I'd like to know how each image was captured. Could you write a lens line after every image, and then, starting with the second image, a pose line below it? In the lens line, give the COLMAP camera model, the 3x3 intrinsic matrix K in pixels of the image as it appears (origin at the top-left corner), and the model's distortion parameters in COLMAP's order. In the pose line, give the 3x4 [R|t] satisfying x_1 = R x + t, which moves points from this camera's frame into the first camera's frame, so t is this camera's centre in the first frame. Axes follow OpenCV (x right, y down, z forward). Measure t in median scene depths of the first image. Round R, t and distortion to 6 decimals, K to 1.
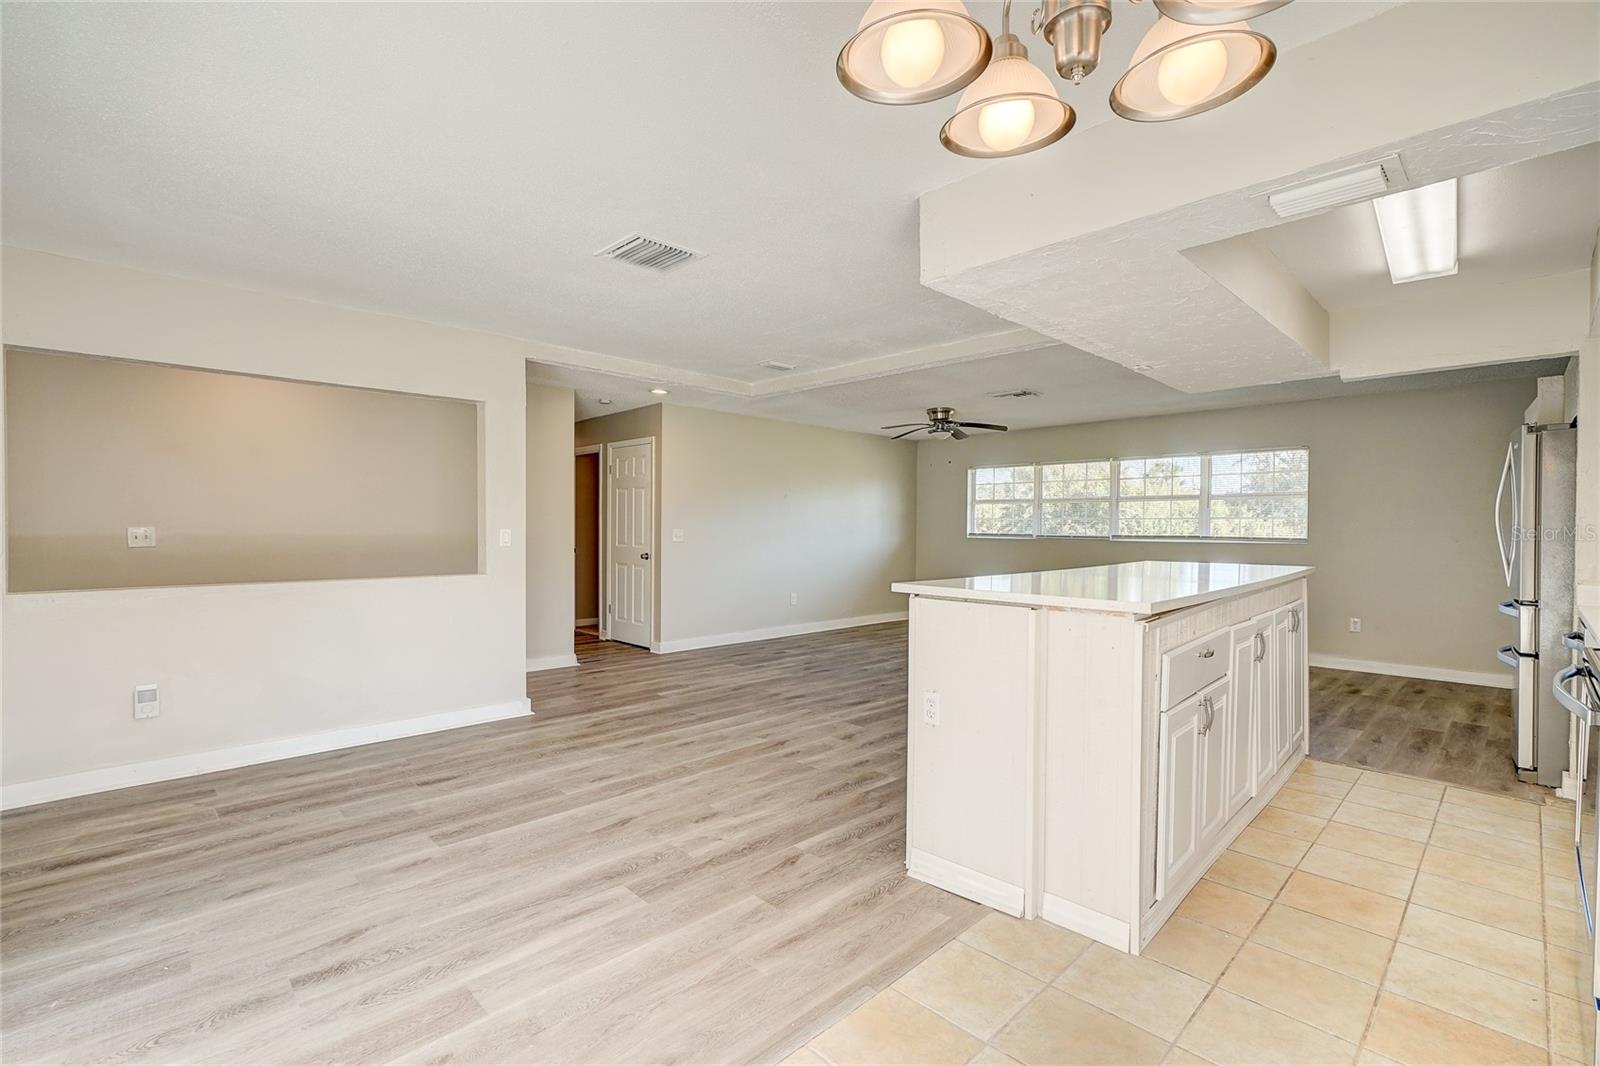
lens RADIAL K [[718.6, 0, 801.9], [0, 718.6, 534.6], [0, 0, 1]] dist [-0.002165, 0.000592]
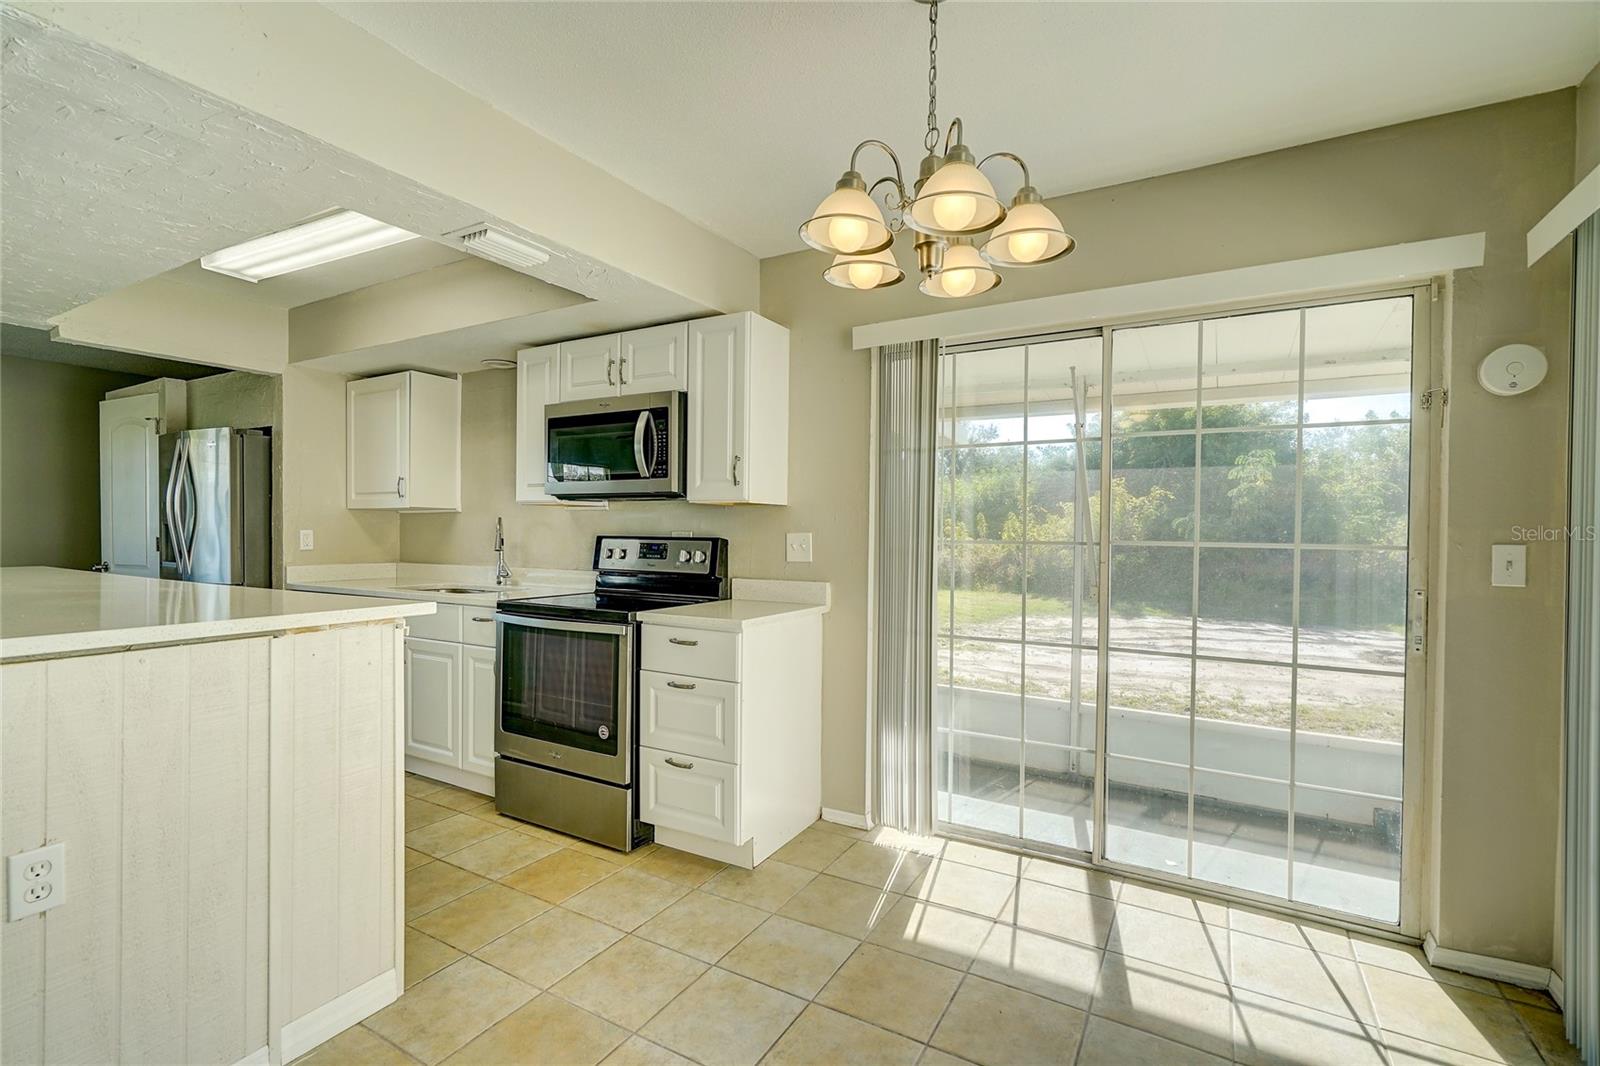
lens RADIAL K [[718.6, 0, 802.5], [0, 718.6, 531.9], [0, 0, 1]] dist [-0.002165, 0.000592]
pose [[-0.263328, -0.014427, 0.964598, -0.437526], [-0.000875, 0.999891, 0.014716, -0.007807], [-0.964706, 0.003031, -0.263312, 0.620742]]
